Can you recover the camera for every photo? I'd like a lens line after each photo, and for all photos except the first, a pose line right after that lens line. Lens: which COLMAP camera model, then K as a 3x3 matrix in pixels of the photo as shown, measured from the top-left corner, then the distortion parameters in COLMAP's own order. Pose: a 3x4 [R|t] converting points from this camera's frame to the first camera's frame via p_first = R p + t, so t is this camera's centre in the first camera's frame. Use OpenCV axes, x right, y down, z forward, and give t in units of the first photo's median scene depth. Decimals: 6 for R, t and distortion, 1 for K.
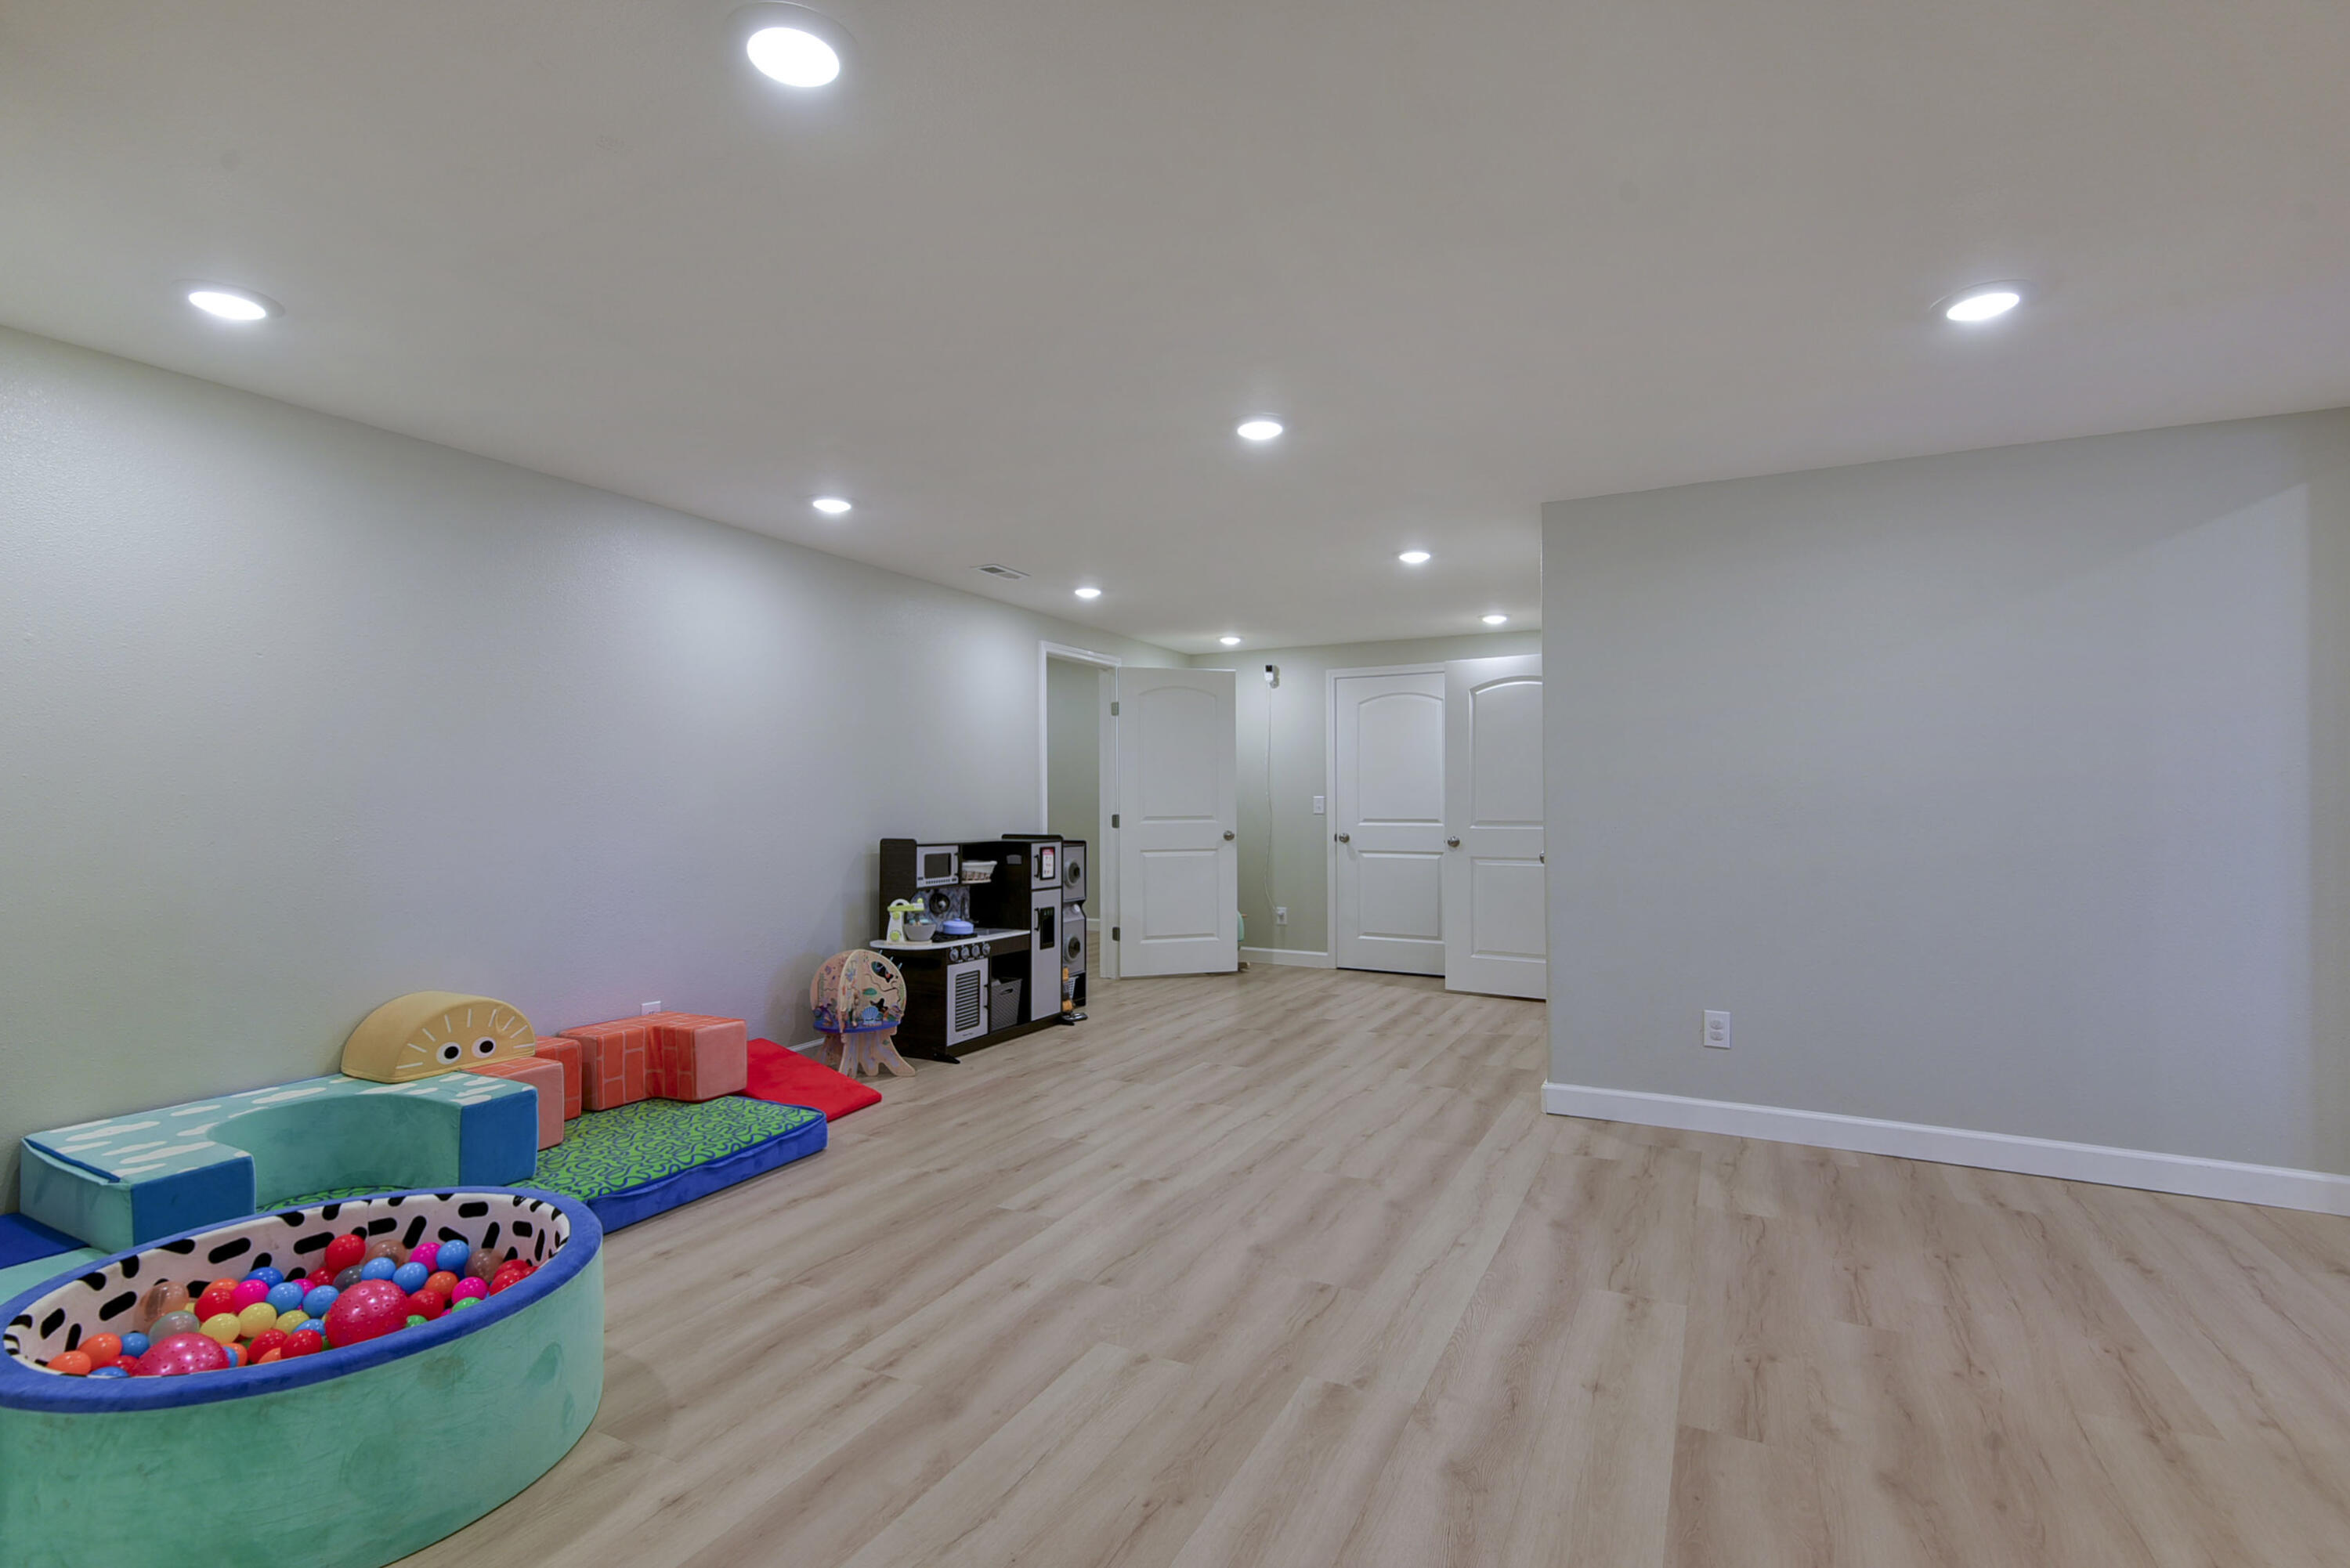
lens RADIAL K [[1087.7, 0, 1167.0], [0, 1087.7, 787.7], [0, 0, 1]] dist [0.029620, -0.018141]
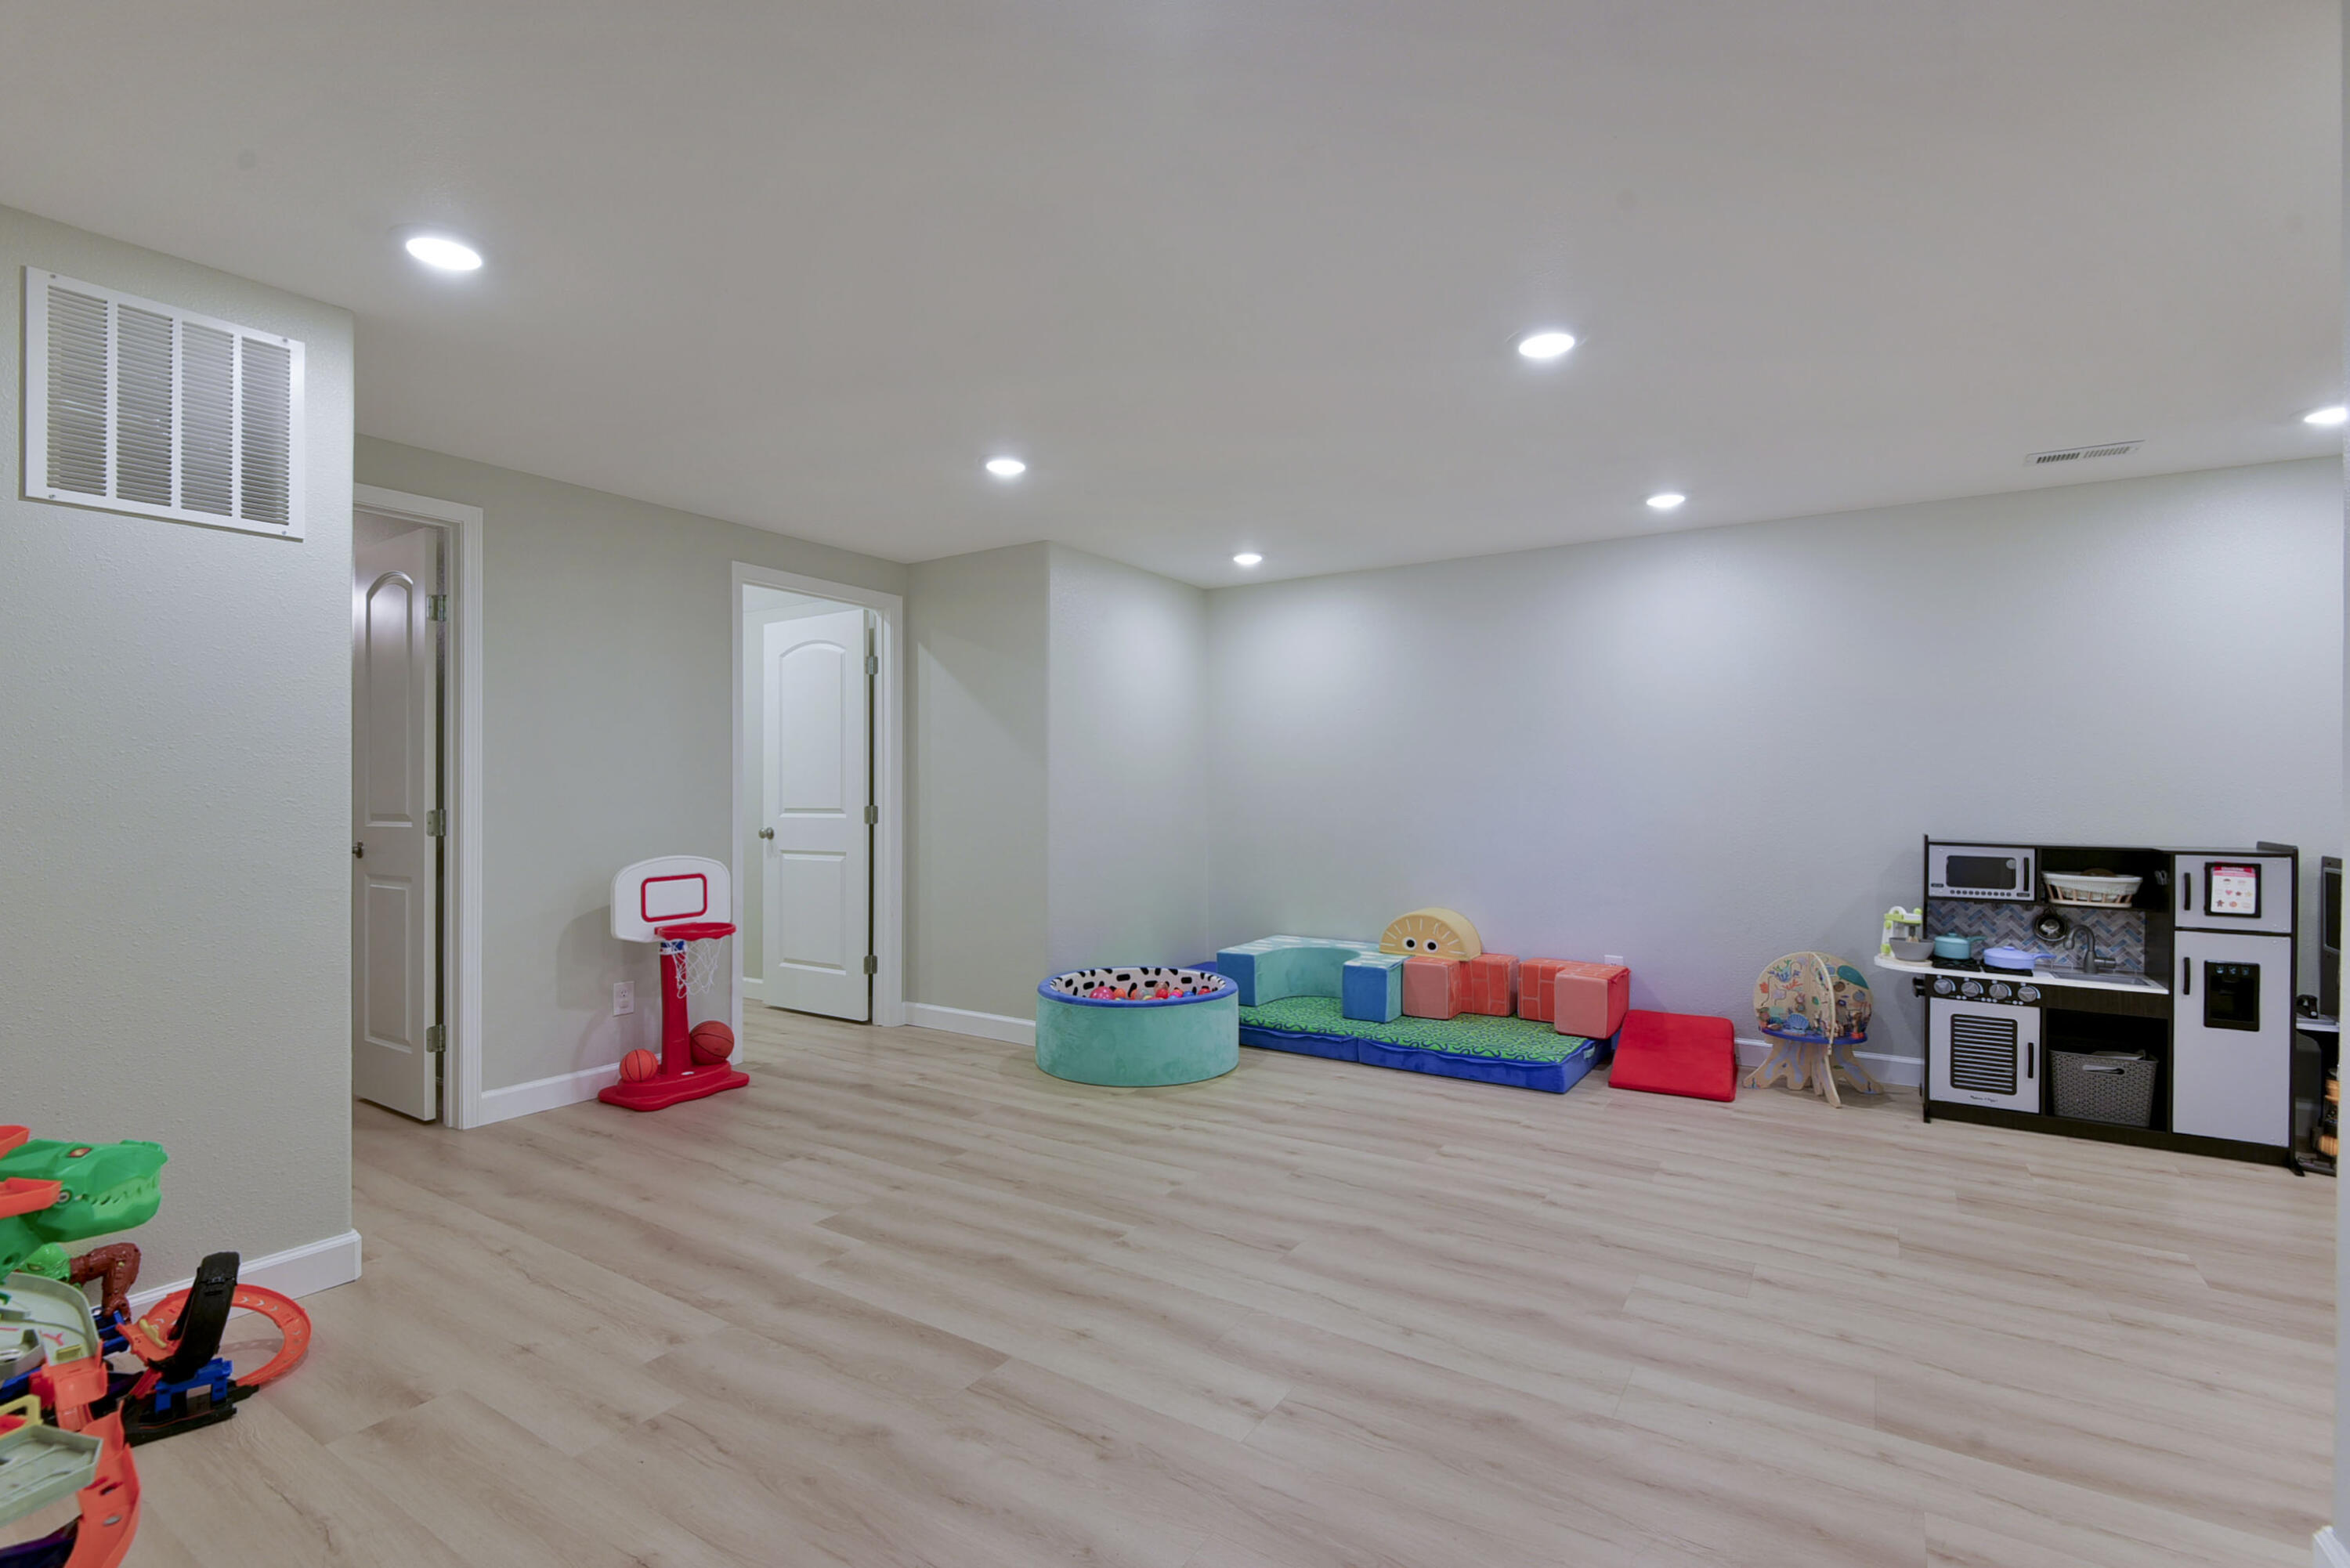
lens RADIAL K [[1087.7, 0, 1167.0], [0, 1087.7, 787.7], [0, 0, 1]] dist [0.029620, -0.018141]
pose [[-0.111042, -0.002139, -0.993813, 0.926351], [0.011109, 0.999933, -0.003394, 0.012403], [0.993754, -0.011417, -0.111011, 0.776472]]
